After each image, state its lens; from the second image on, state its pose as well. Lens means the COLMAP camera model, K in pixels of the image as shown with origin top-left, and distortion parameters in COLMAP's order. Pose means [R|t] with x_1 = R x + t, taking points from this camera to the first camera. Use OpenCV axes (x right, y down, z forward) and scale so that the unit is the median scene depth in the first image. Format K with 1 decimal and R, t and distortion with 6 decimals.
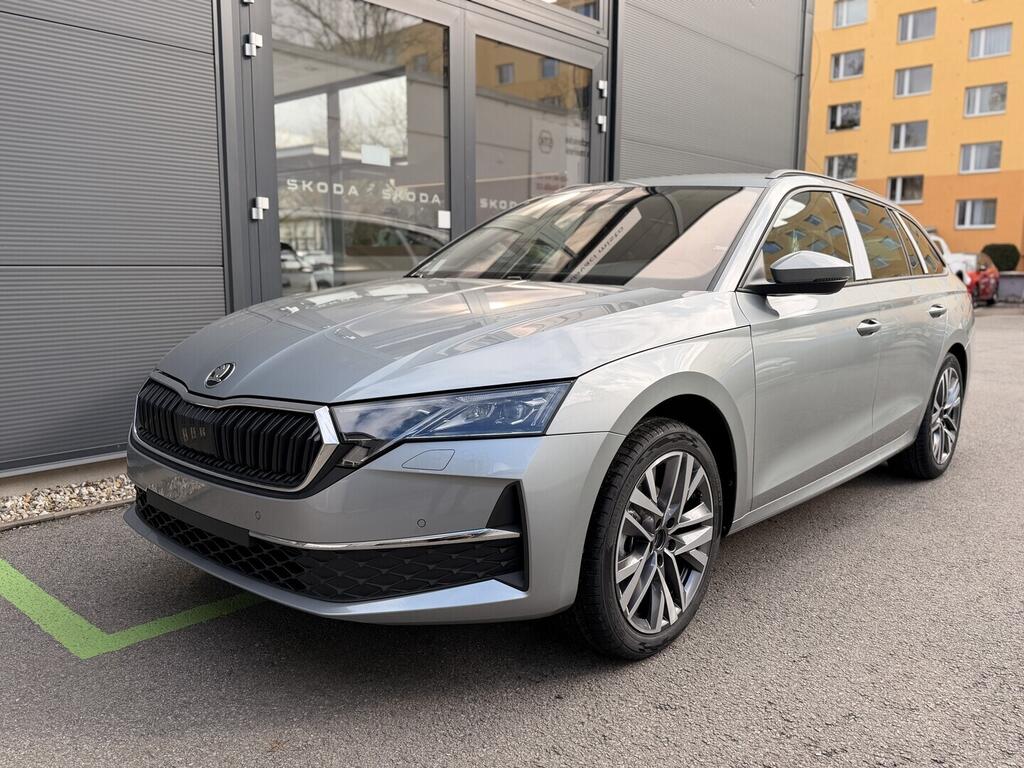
lens RADIAL K [[815.7, 0, 512.0], [0, 815.7, 384.0], [0, 0, 1]] dist [0.121819, -0.227853]
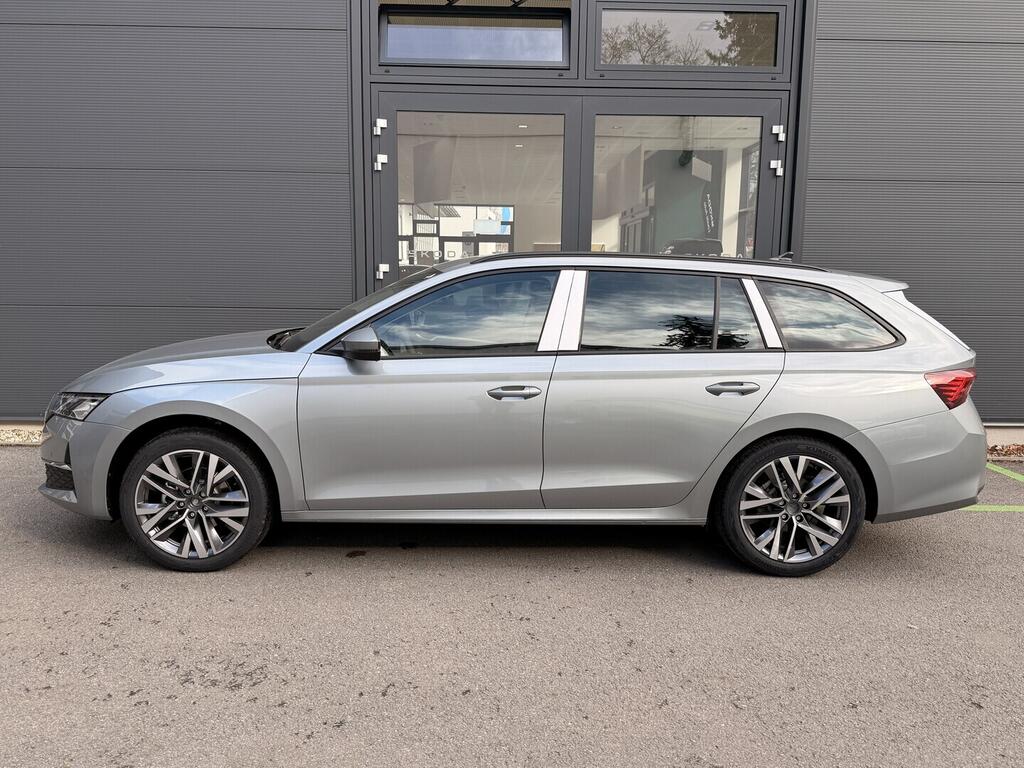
lens RADIAL K [[815.7, 0, 512.0], [0, 815.7, 384.0], [0, 0, 1]] dist [0.121819, -0.227853]
pose [[0.684212, 0.104224, -0.721798, 1.749192], [-0.113895, 0.992862, 0.035401, -0.171020], [0.720335, 0.057987, 0.691198, 0.312609]]
